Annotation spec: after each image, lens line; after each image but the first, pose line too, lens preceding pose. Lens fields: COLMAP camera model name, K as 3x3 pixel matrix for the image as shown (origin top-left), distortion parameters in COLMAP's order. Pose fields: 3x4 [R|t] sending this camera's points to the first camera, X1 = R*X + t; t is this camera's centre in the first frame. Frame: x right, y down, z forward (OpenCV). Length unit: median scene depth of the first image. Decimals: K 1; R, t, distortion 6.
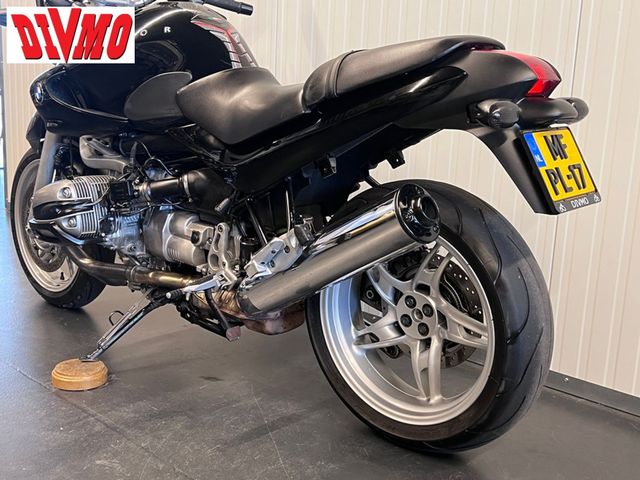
lens RADIAL K [[736.2, 0, 317.5], [0, 736.2, 238.3], [0, 0, 1]] dist [0.036153, 0.000000]
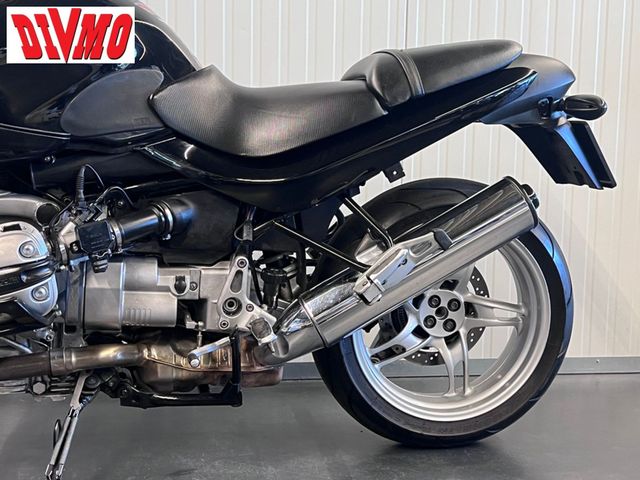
lens RADIAL K [[917.3, 0, 326.0], [0, 917.3, 233.4], [0, 0, 1]] dist [0.094106, 0.000000]
pose [[0.617063, -0.120268, 0.777669, -0.903188], [0.168673, 0.985497, 0.018571, -0.051282], [-0.768624, 0.119712, 0.628399, 0.314374]]
